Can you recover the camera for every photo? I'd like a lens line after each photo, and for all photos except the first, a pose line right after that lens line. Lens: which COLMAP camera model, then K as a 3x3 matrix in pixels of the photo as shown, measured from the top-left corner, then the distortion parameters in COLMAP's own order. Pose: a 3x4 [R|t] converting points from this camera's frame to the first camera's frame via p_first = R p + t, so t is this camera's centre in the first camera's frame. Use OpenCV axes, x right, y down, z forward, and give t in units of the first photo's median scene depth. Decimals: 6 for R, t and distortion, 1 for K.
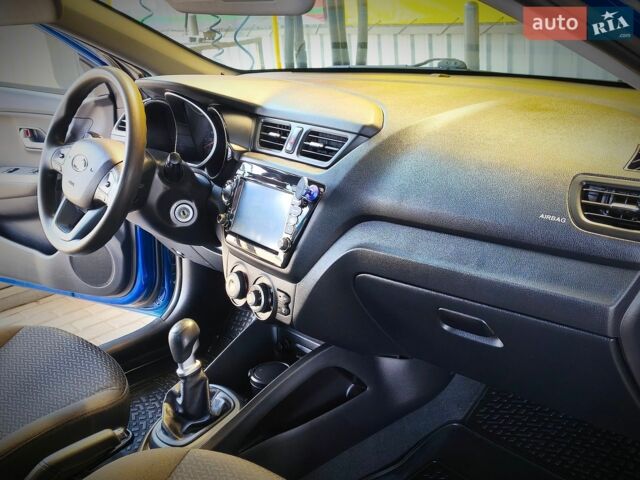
lens RADIAL K [[736.3, 0, 320.0], [0, 736.3, 240.0], [0, 0, 1]] dist [0.015835, 0.015124]
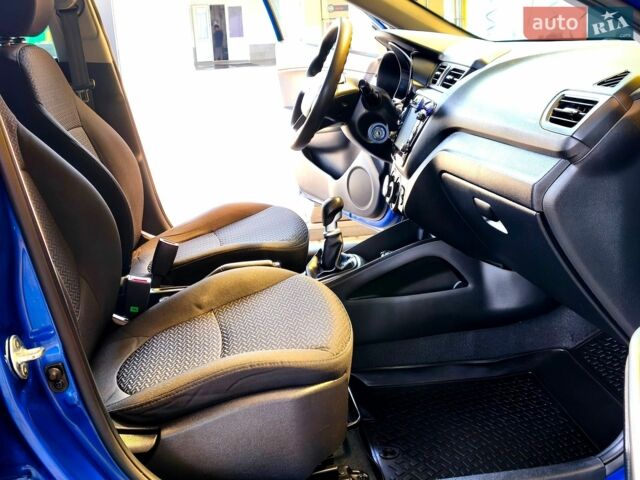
lens RADIAL K [[910.2, 0, 320.0], [0, 910.2, 240.0], [0, 0, 1]] dist [0.019611, 0.039203]
pose [[0.788155, 0.151900, -0.596439, 0.749239], [-0.192811, 0.981224, -0.004891, 0.183800], [0.584497, 0.118854, 0.802644, -0.338358]]
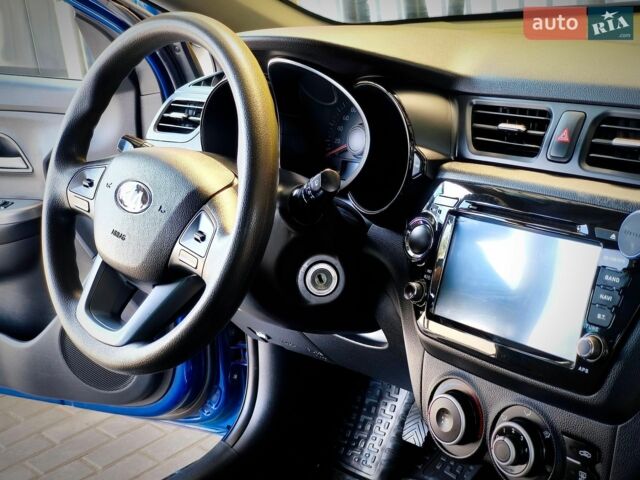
lens RADIAL K [[910.2, 0, 320.0], [0, 910.2, 240.0], [0, 0, 1]] dist [0.019611, 0.039203]
pose [[0.997935, -0.046317, 0.044498, -0.222931], [0.047097, 0.998752, -0.016637, -0.056463], [-0.043671, 0.018699, 0.998871, 0.345881]]
